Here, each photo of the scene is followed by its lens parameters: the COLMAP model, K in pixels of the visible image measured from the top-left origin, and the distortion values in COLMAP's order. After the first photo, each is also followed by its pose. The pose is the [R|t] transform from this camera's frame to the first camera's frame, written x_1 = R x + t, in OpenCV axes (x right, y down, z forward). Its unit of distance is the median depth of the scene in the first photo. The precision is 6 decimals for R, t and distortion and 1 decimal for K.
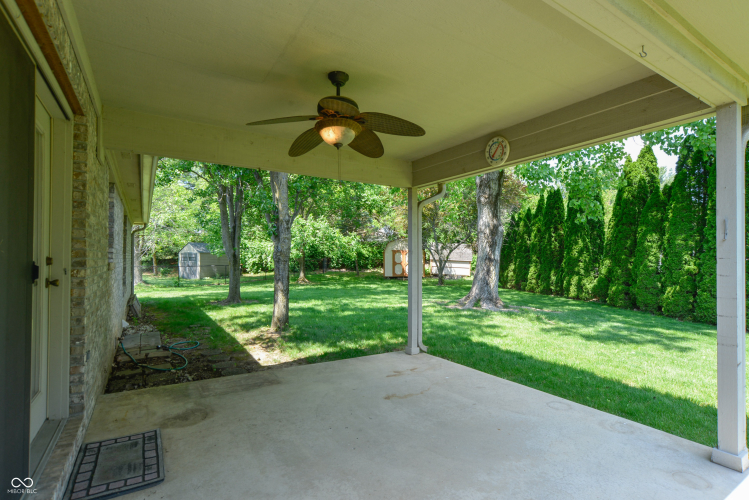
lens RADIAL K [[370.8, 0, 381.3], [0, 370.8, 254.5], [0, 0, 1]] dist [-0.025776, 0.016402]
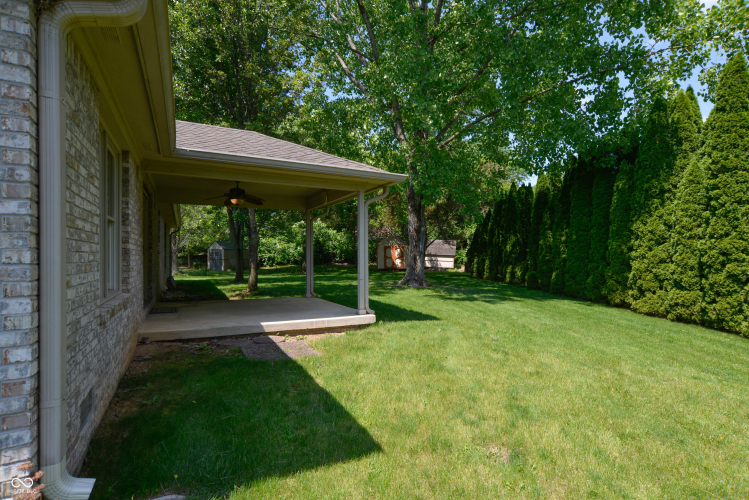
lens RADIAL K [[371.2, 0, 379.8], [0, 371.2, 254.6], [0, 0, 1]] dist [-0.013891, 0.015697]
pose [[0.996553, -0.005323, -0.082788, 0.137696], [0.005964, 0.999954, 0.007490, 0.007183], [0.082745, -0.007958, 0.996539, -0.199876]]
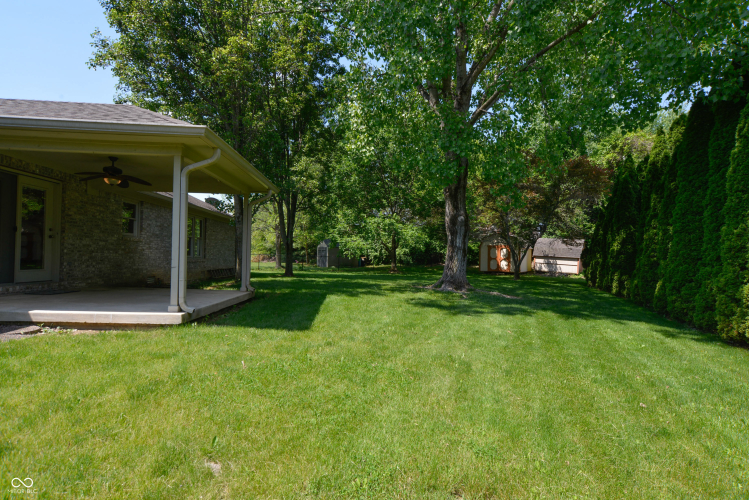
lens RADIAL K [[370.8, 0, 381.3], [0, 370.8, 254.5], [0, 0, 1]] dist [-0.025776, 0.016402]
pose [[0.874343, 0.013067, -0.485133, 0.325832], [-0.014444, 0.999895, 0.000899, 0.019631], [0.485094, 0.006221, 0.874440, -0.040126]]
